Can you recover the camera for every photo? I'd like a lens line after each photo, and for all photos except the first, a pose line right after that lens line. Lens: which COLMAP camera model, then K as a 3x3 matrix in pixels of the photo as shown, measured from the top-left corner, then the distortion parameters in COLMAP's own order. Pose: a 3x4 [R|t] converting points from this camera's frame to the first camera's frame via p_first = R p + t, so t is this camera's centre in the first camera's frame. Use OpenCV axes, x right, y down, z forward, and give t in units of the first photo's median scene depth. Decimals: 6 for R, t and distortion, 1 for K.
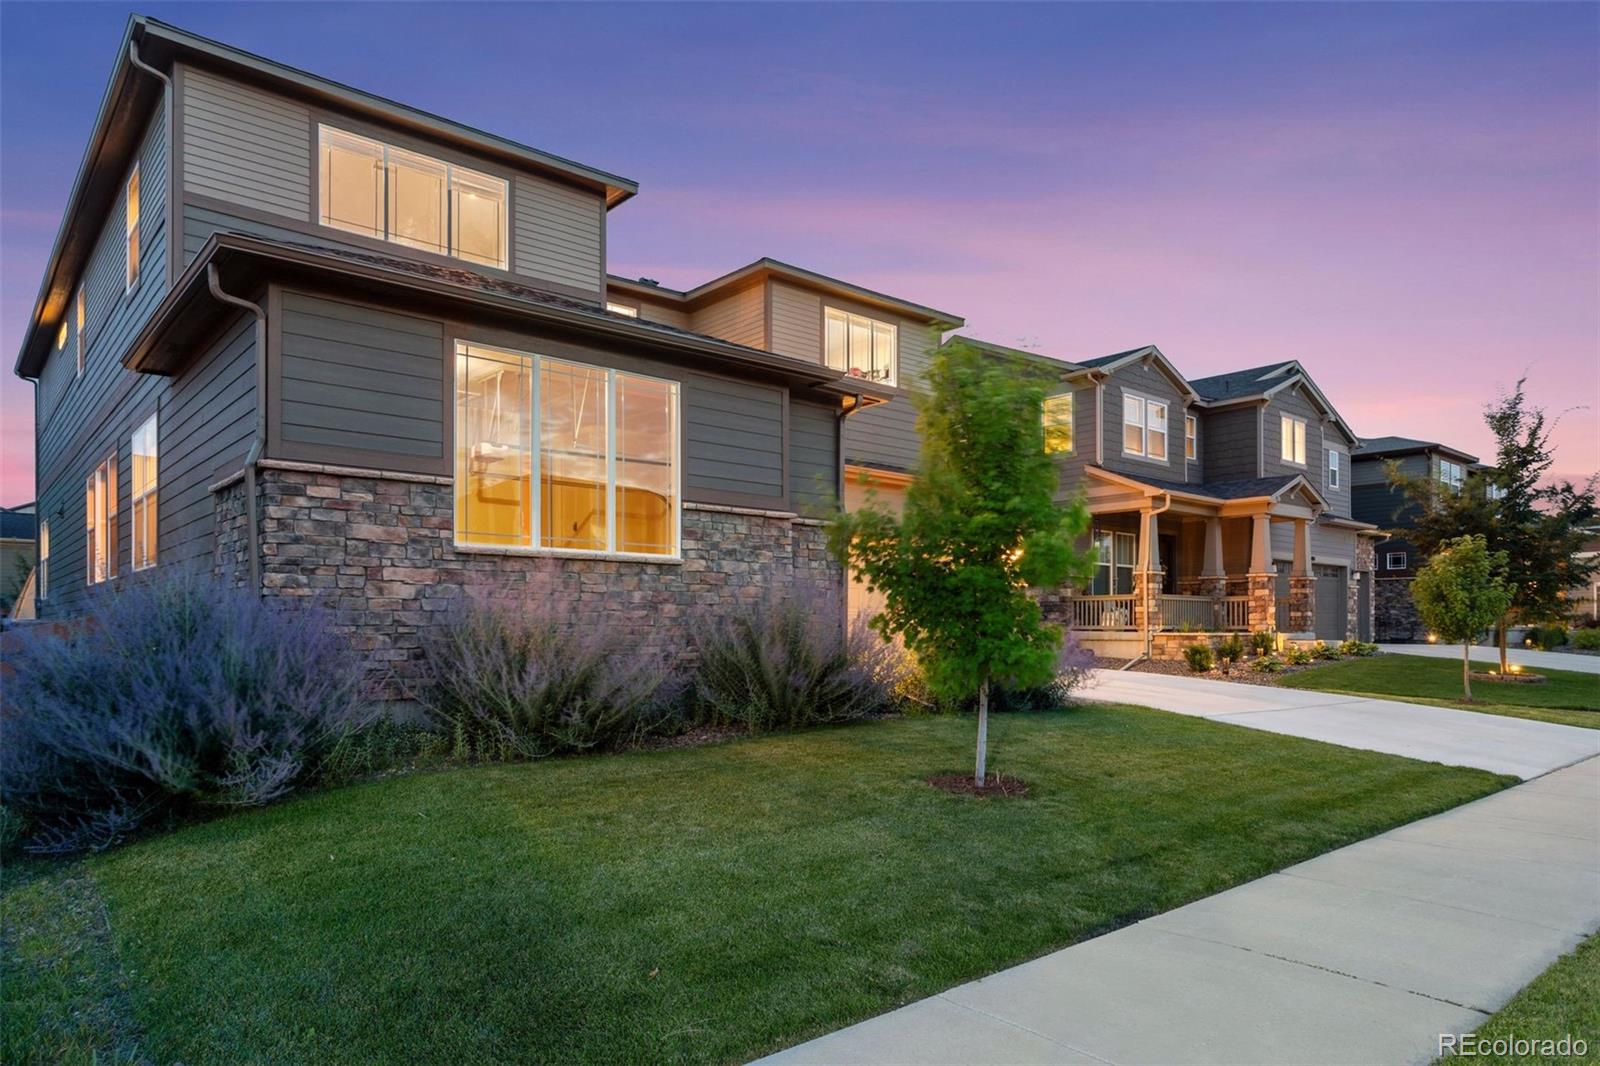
lens RADIAL K [[1001.7, 0, 804.8], [0, 1001.7, 562.5], [0, 0, 1]] dist [0.000007, 0.000201]
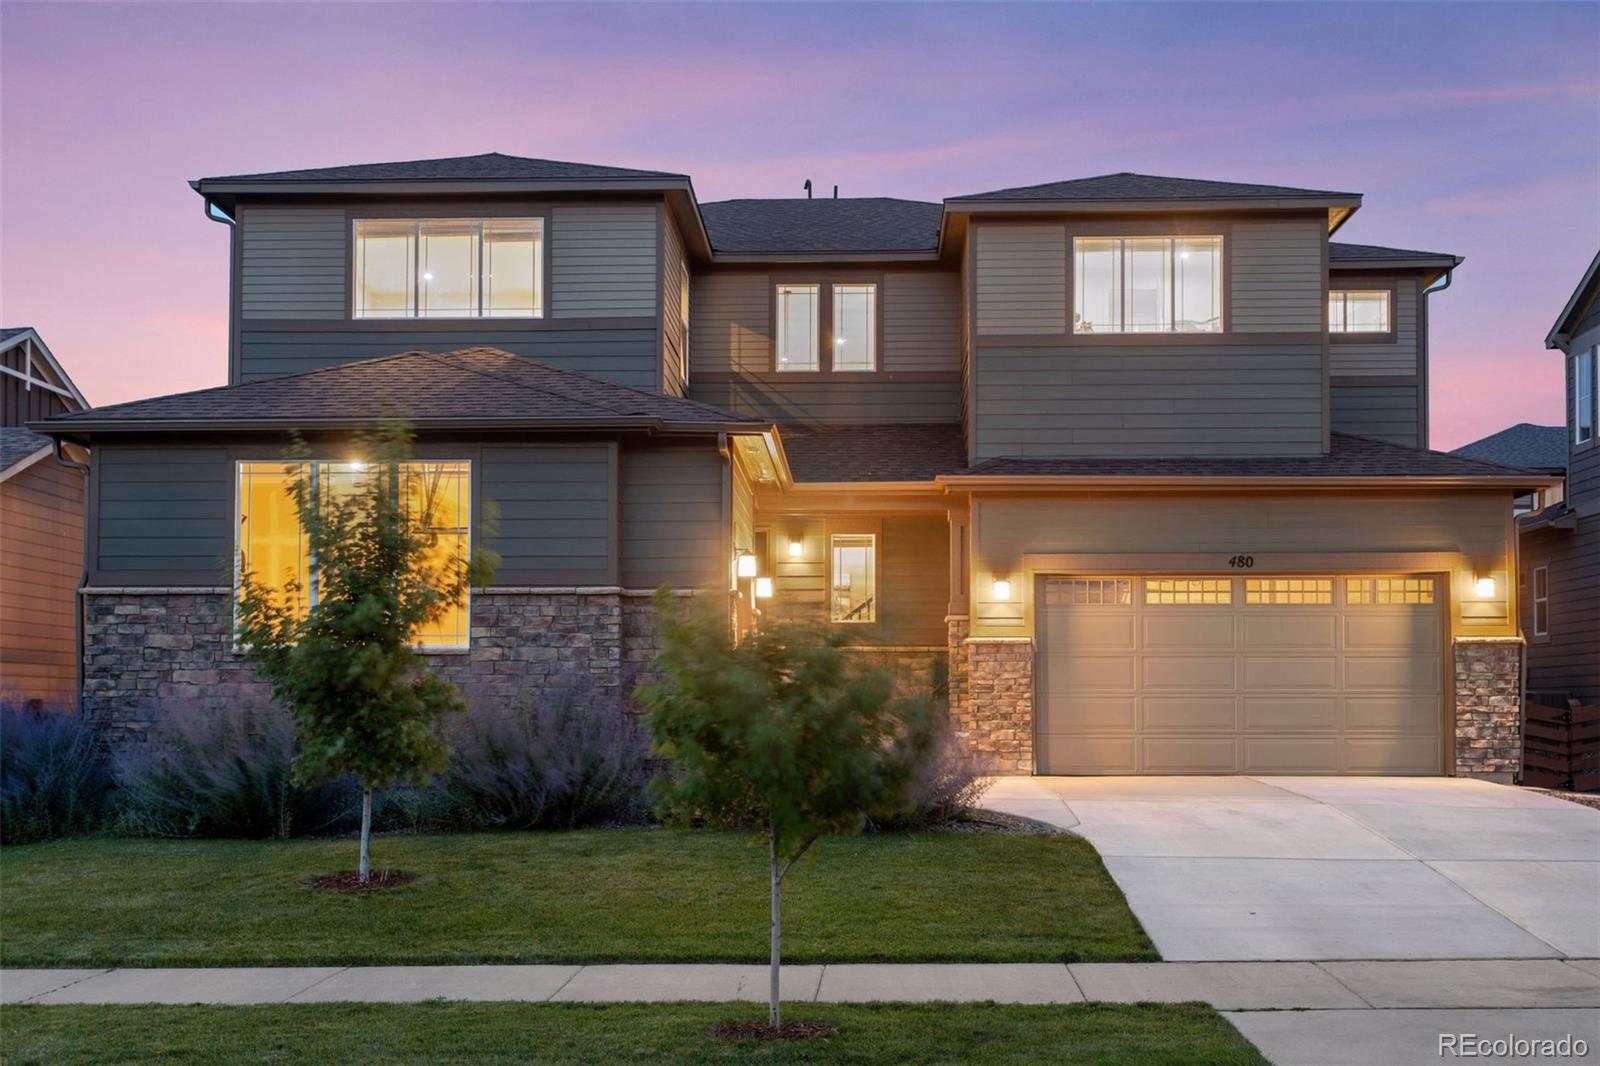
lens RADIAL K [[1776.7, 0, 800.0], [0, 1776.7, 533.0], [0, 0, 1]] dist [-0.010025, -0.003458]
pose [[0.732075, -0.068984, -0.677722, 1.451743], [0.049488, 0.997616, -0.048089, -0.018662], [0.679424, 0.001666, 0.733744, -0.012477]]
